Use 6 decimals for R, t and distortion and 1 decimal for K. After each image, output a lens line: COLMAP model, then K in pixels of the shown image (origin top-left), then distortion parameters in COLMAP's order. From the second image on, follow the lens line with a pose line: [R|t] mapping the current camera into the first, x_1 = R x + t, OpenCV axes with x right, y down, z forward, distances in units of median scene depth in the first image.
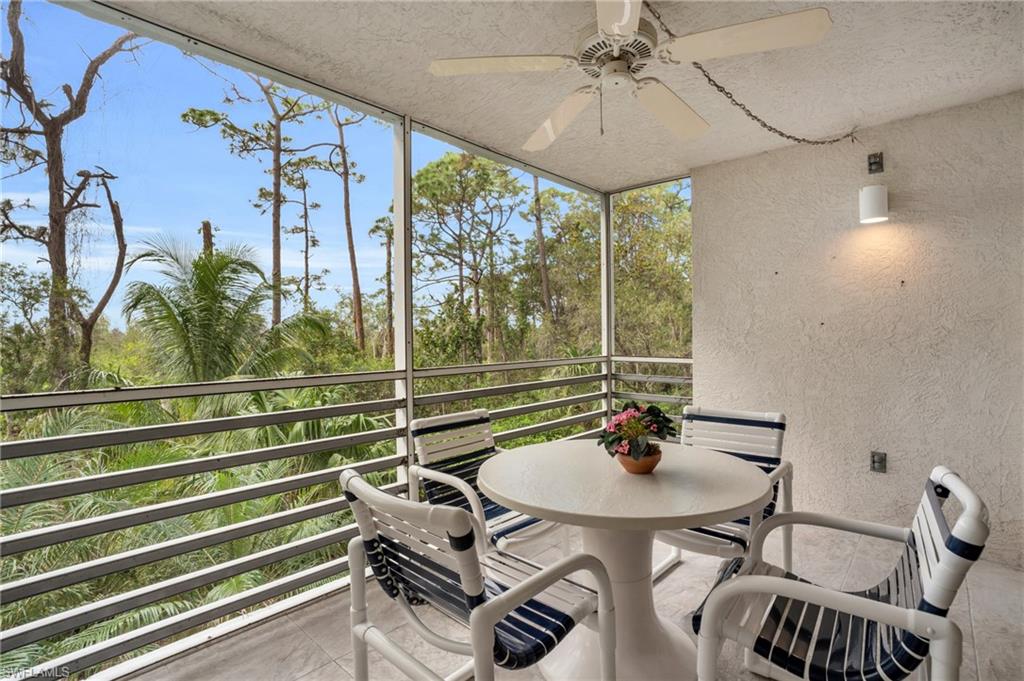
lens RADIAL K [[475.9, 0, 514.3], [0, 475.9, 336.0], [0, 0, 1]] dist [-0.074326, 0.027086]
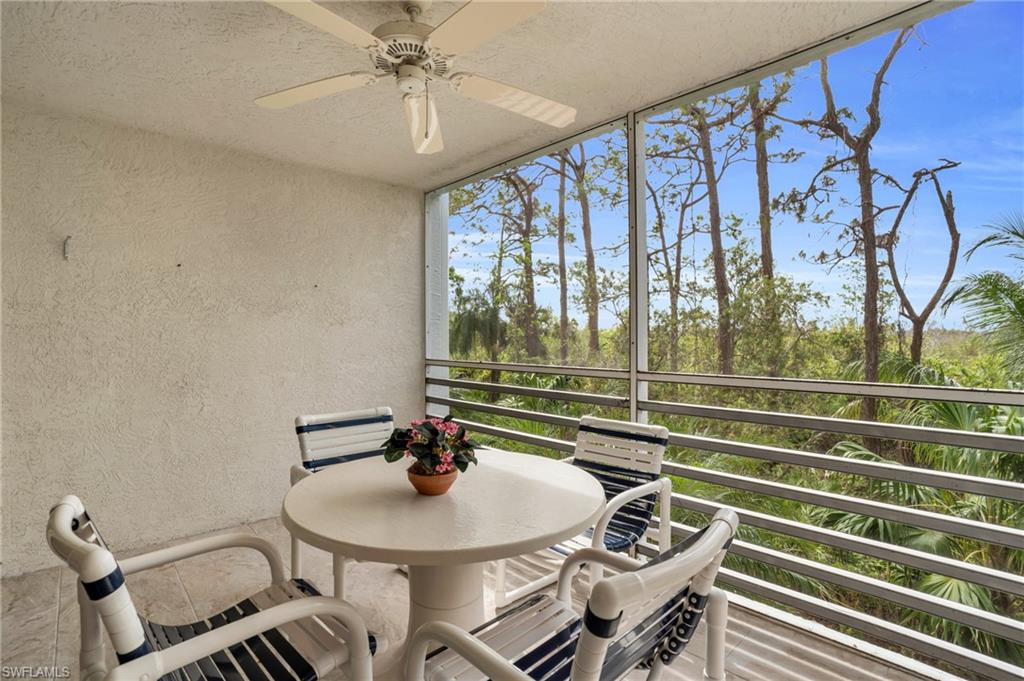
lens RADIAL K [[478.6, 0, 512.3], [0, 478.6, 336.8], [0, 0, 1]] dist [-0.071118, 0.027477]
pose [[-0.061101, 0.008798, -0.998093, 0.211549], [0.004166, 0.999955, 0.008559, -0.002442], [0.998123, -0.003636, -0.061135, 0.220640]]
